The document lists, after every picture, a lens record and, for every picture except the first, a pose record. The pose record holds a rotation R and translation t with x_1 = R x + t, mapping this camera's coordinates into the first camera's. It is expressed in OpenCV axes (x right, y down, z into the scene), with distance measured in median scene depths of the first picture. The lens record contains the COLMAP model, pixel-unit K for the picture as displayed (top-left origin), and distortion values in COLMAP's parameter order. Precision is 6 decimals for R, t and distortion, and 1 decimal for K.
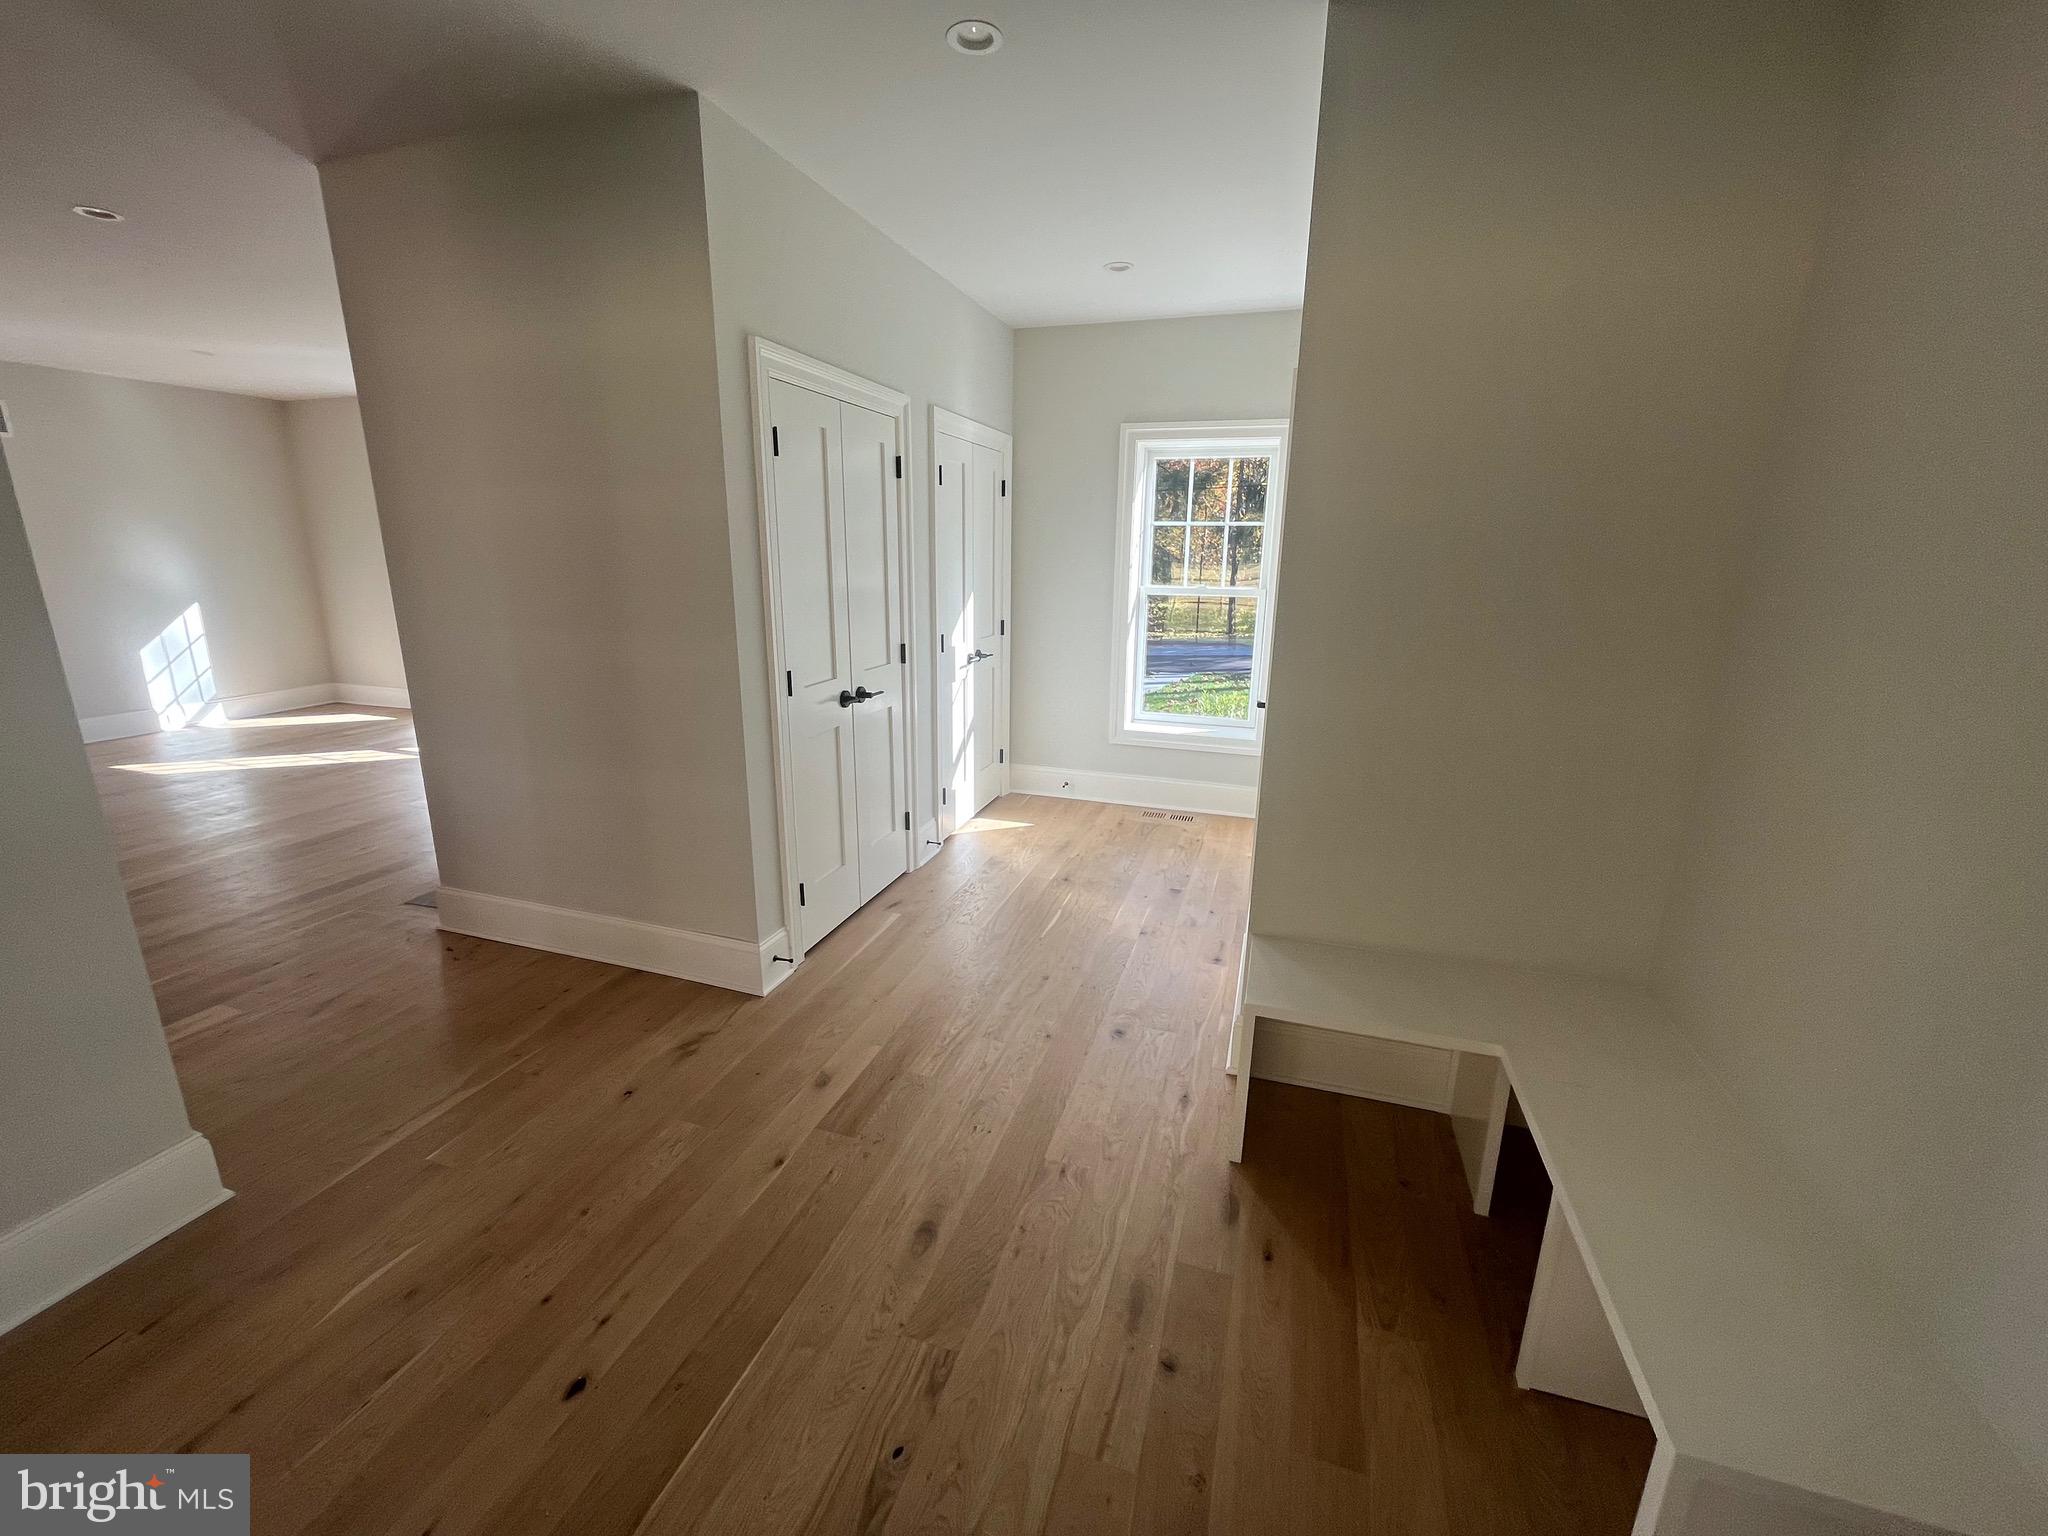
lens RADIAL K [[832.7, 0, 1019.8], [0, 832.7, 769.5], [0, 0, 1]] dist [-0.003635, 0.000580]
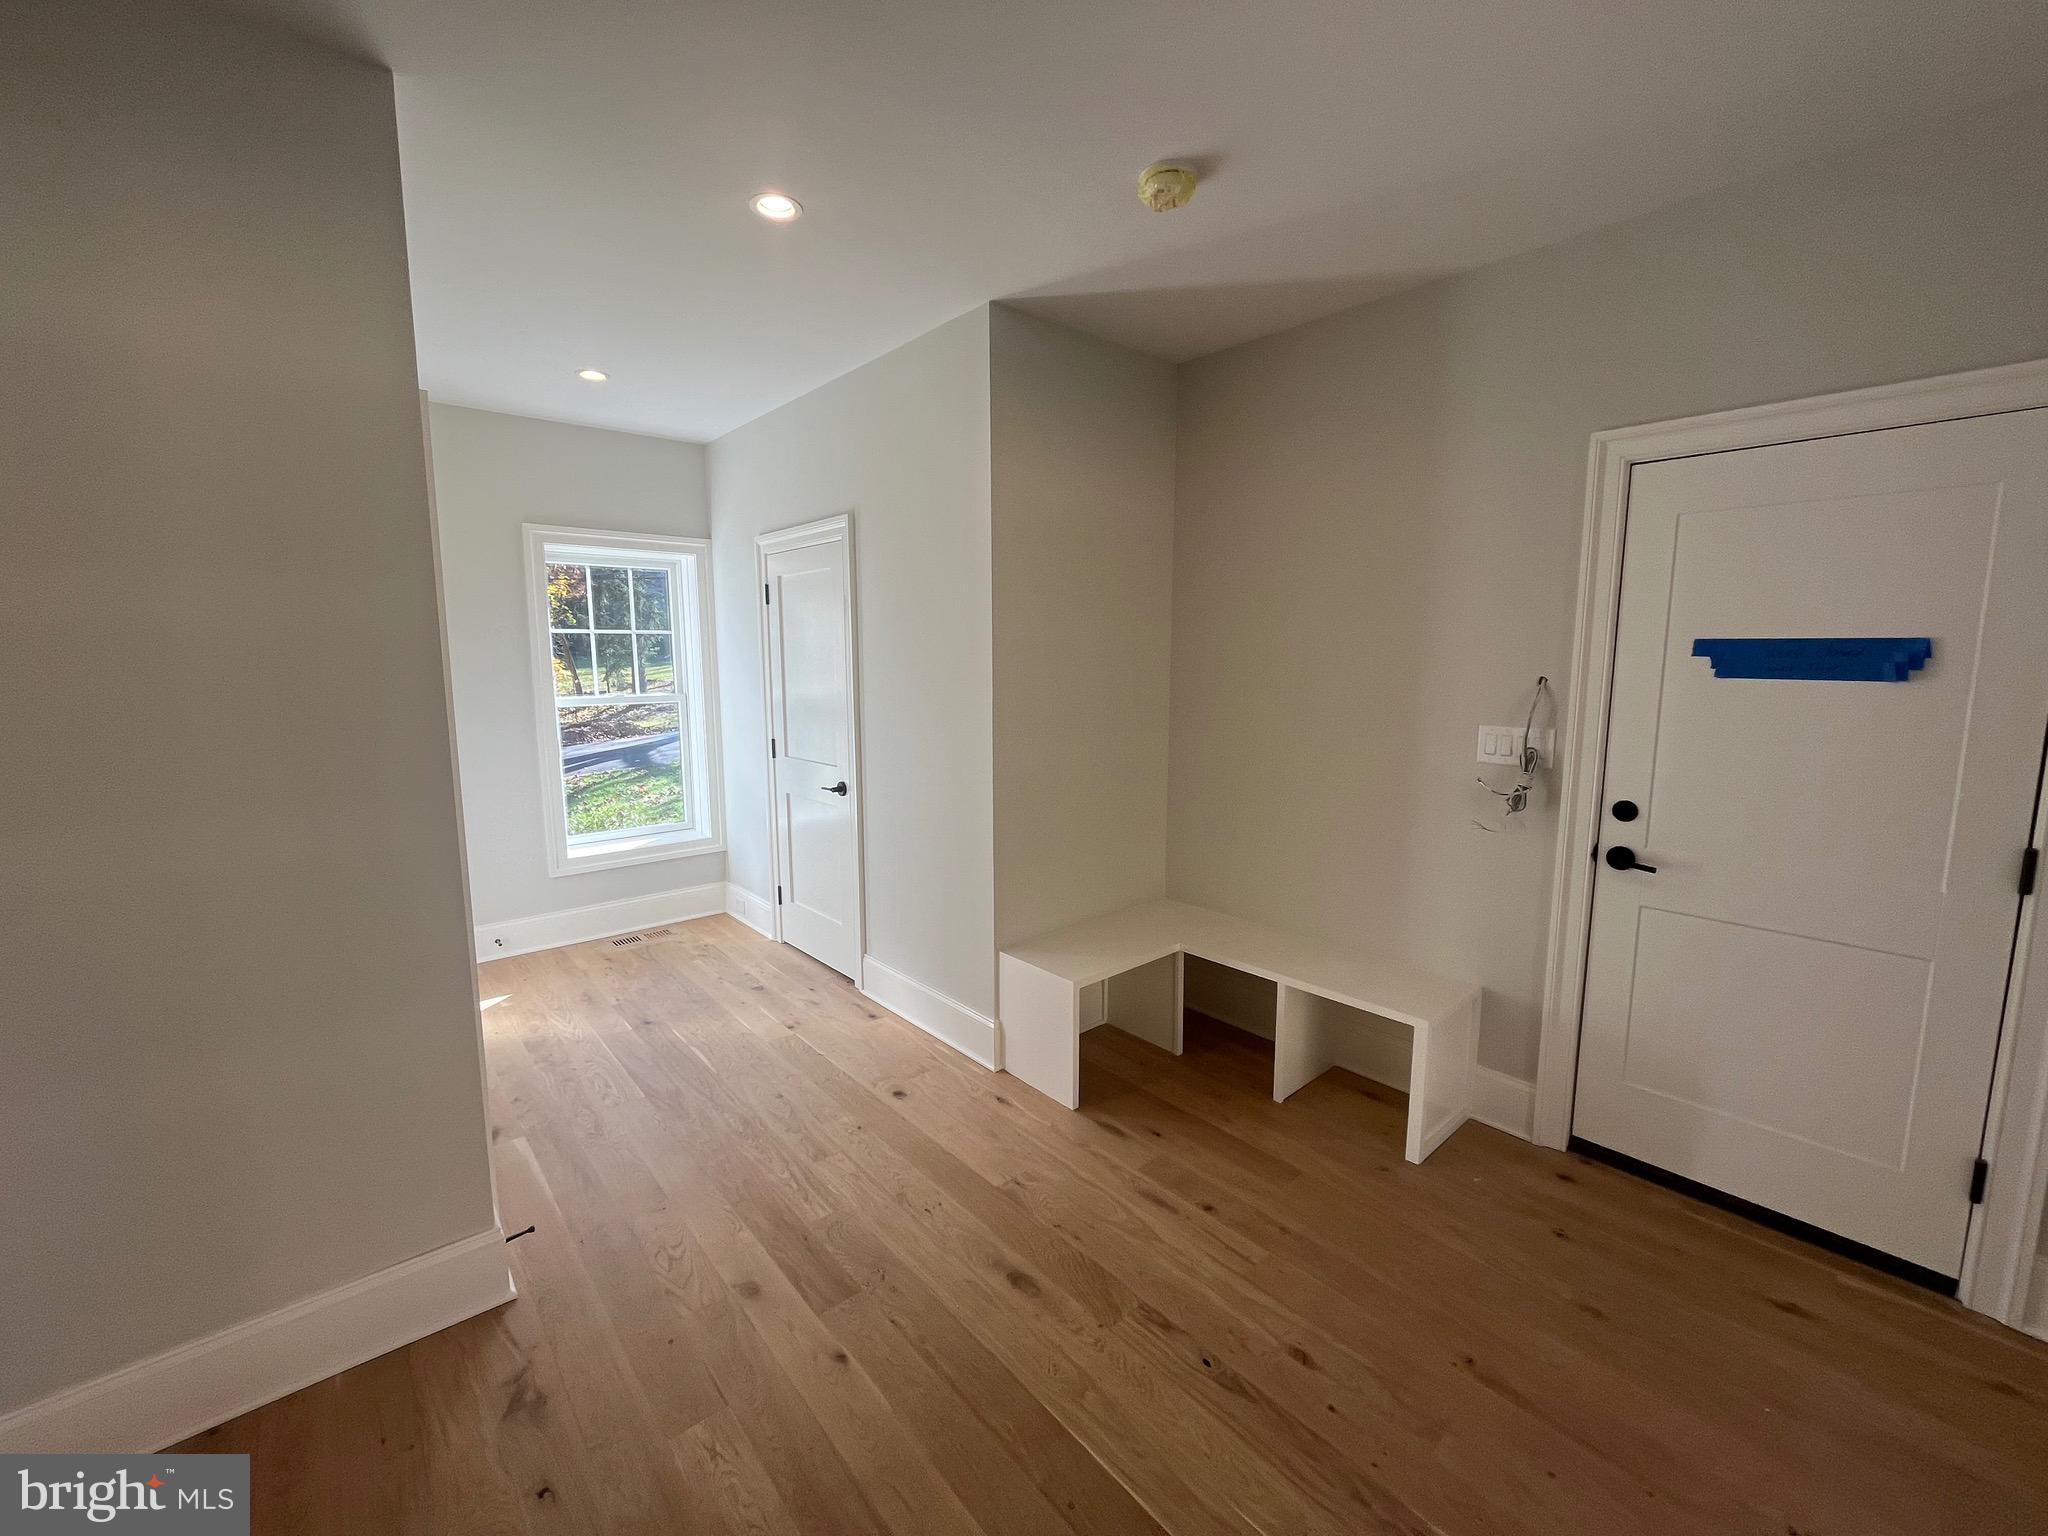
lens RADIAL K [[832.7, 0, 1030.9], [0, 832.7, 763.9], [0, 0, 1]] dist [-0.003635, 0.000580]
pose [[0.505556, -0.127561, 0.853312, -0.664635], [0.231498, 0.972800, 0.008269, -0.070903], [-0.831157, 0.193360, 0.521335, 0.209133]]
